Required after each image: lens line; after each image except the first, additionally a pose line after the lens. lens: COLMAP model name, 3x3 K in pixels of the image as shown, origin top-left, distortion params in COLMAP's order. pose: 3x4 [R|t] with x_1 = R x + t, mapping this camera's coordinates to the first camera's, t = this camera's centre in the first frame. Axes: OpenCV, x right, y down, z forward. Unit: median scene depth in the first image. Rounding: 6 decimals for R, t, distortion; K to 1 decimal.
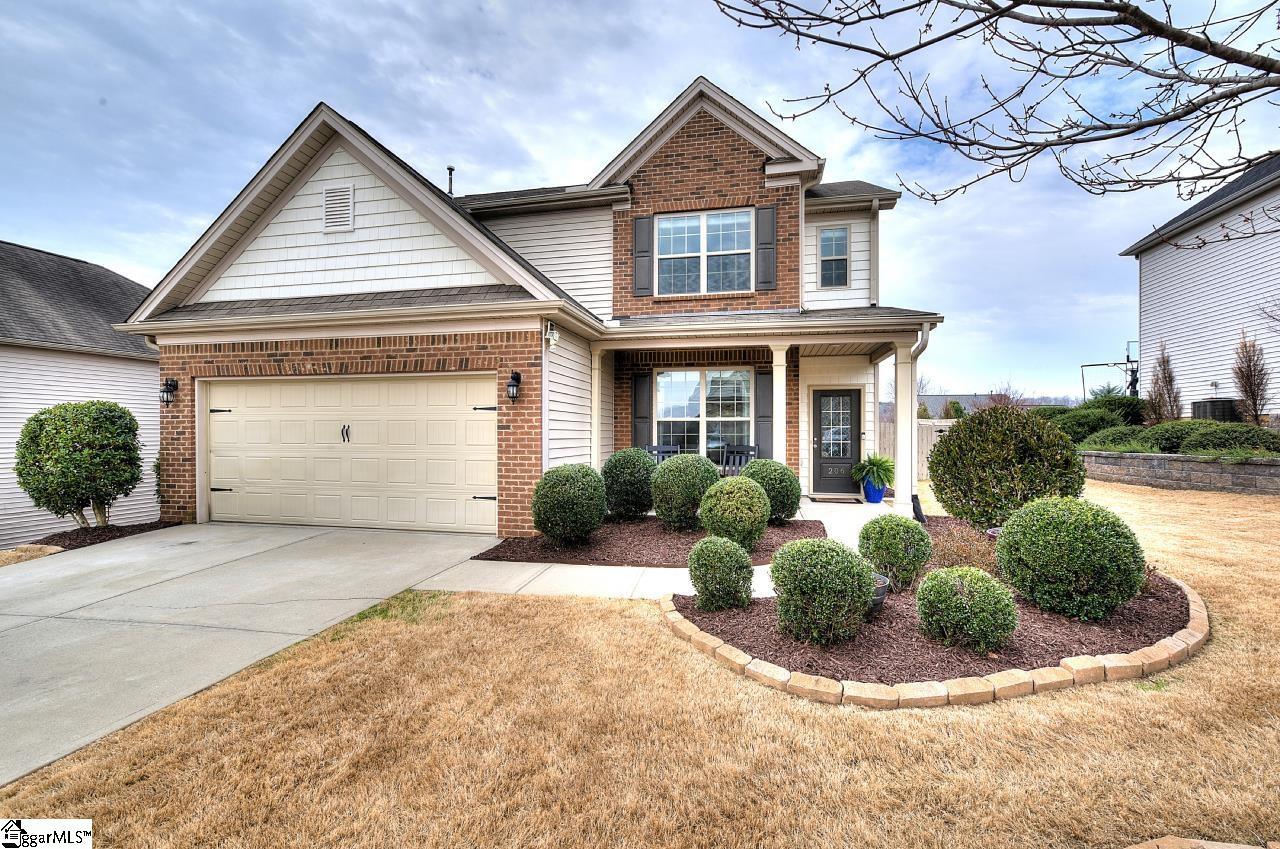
lens RADIAL K [[557.2, 0, 643.6], [0, 557.2, 427.4], [0, 0, 1]] dist [0.003839, 0.000420]
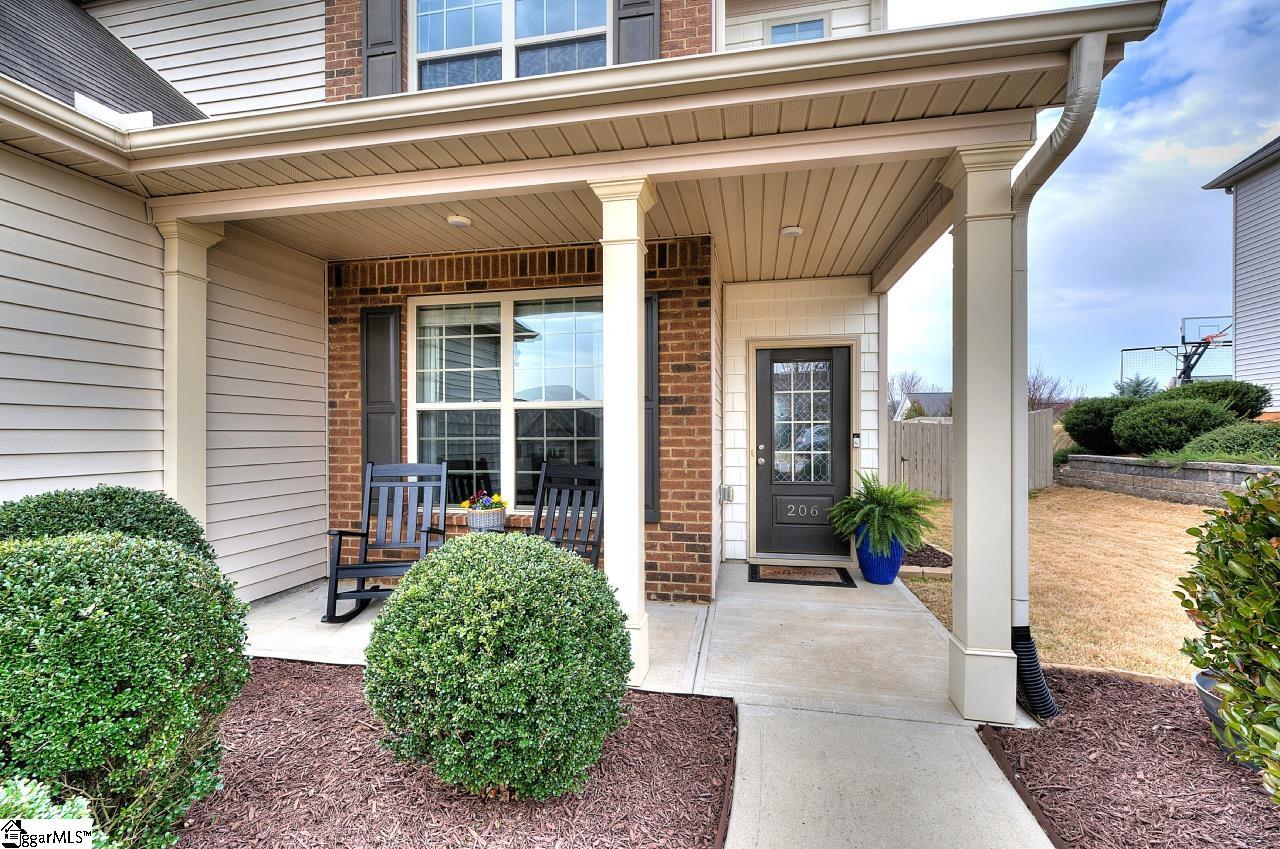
lens RADIAL K [[557.2, 0, 636.9], [0, 557.2, 430.8], [0, 0, 1]] dist [0.003839, 0.000420]
pose [[0.999952, -0.002596, 0.009466, 0.197118], [0.002566, 0.999992, 0.003215, 0.004504], [-0.009475, -0.003191, 0.999950, 0.512500]]
